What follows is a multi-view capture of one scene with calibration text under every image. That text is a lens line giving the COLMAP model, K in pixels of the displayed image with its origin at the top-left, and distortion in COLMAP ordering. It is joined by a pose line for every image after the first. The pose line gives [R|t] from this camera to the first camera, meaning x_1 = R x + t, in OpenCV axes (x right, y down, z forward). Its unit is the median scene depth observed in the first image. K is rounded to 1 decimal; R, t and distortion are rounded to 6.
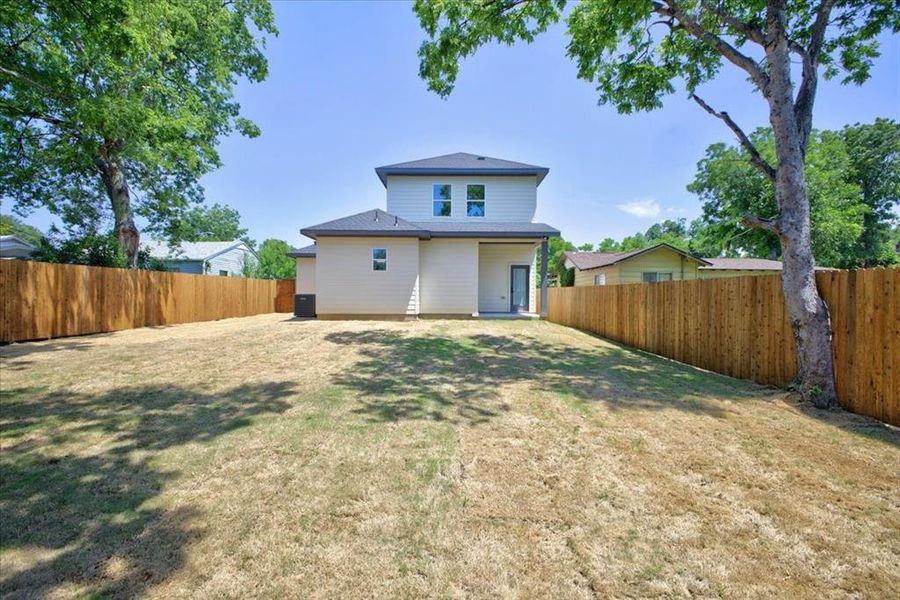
lens RADIAL K [[375.1, 0, 448.6], [0, 375.1, 299.5], [0, 0, 1]] dist [0.009057, -0.001588]
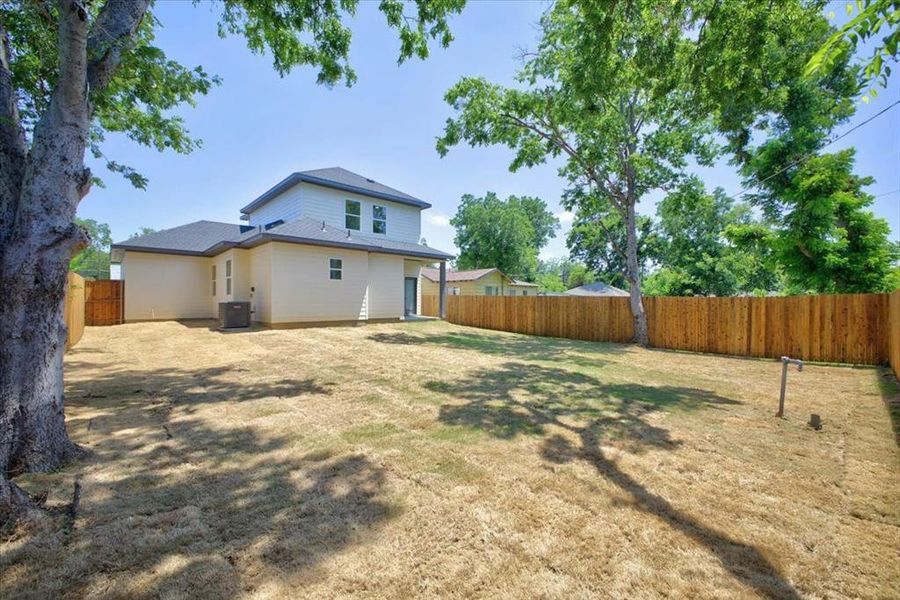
lens RADIAL K [[375.1, 0, 449.6], [0, 375.1, 299.2], [0, 0, 1]] dist [0.009057, -0.001588]
pose [[0.721189, 0.001696, 0.692736, -0.656132], [0.001187, 0.999993, -0.003684, -0.016820], [-0.692737, 0.003479, 0.721182, 0.016537]]
